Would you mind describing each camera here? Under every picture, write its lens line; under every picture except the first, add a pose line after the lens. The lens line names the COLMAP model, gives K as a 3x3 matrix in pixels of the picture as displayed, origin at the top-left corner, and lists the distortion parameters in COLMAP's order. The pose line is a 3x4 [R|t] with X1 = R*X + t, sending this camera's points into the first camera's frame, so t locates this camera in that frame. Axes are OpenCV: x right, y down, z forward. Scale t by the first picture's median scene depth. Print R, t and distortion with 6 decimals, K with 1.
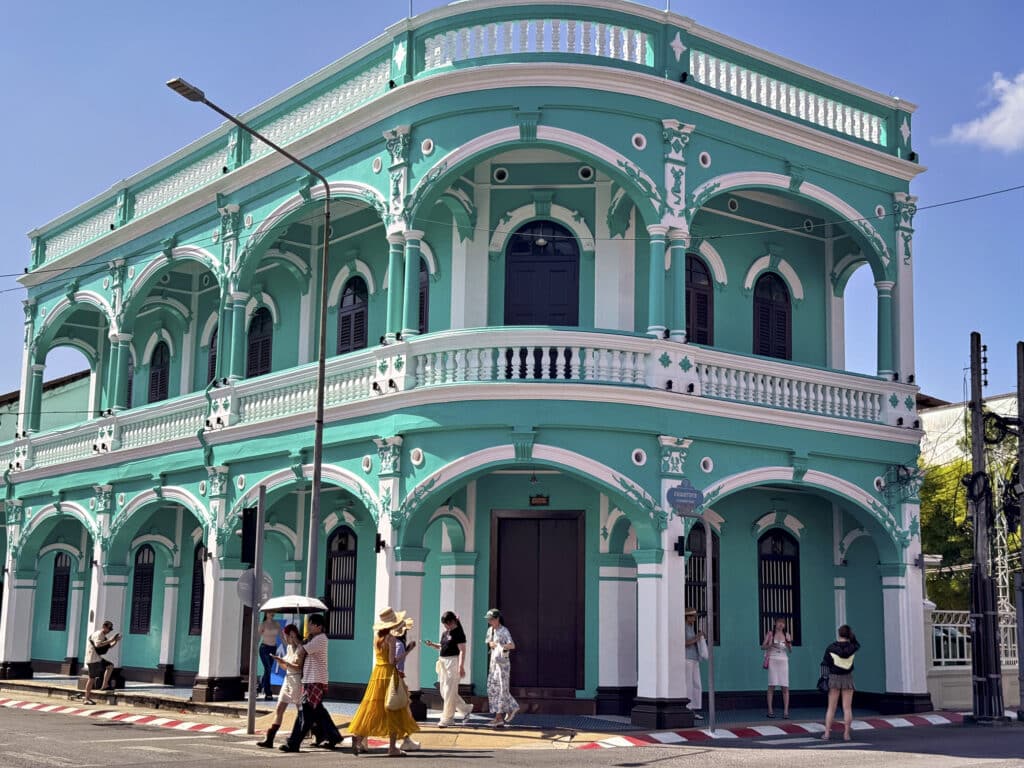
lens RADIAL K [[1465.3, 0, 509.4], [0, 1465.3, 375.7], [0, 0, 1]] dist [0.077999, 0.000000]
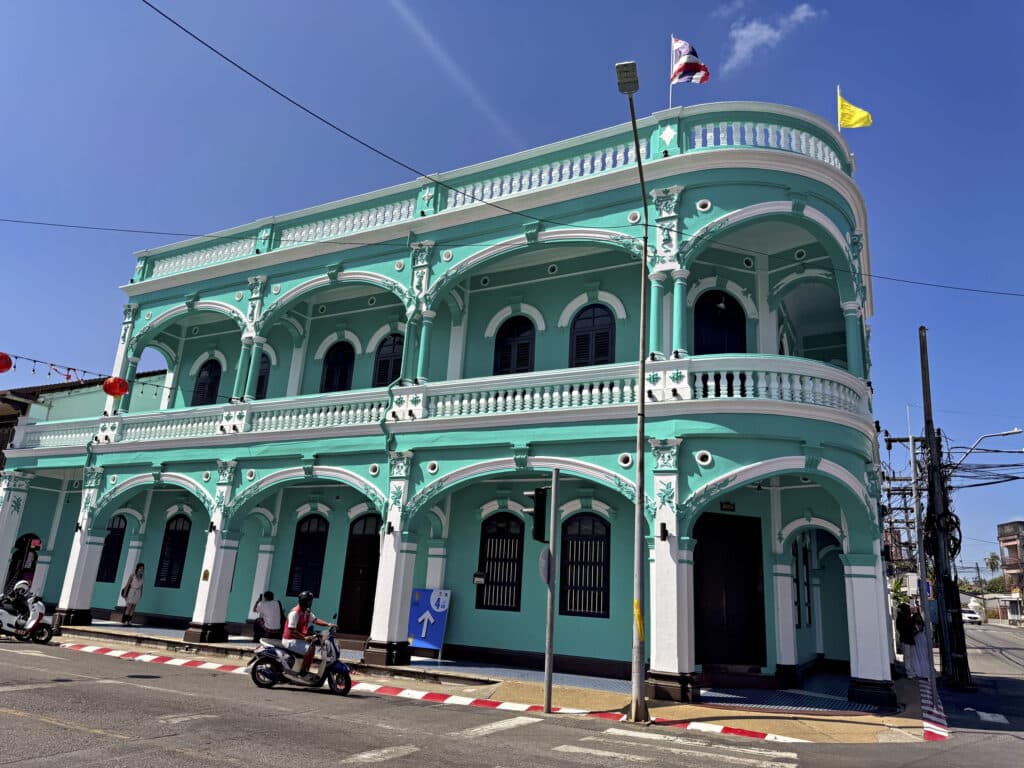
lens RADIAL K [[716.6, 0, 515.2], [0, 716.6, 388.2], [0, 0, 1]] dist [0.055611, -0.068560]
pose [[0.910218, 0.150663, 0.385752, -0.263973], [-0.112718, 0.986439, -0.119304, 0.053441], [-0.398496, 0.065111, 0.914856, 0.341651]]
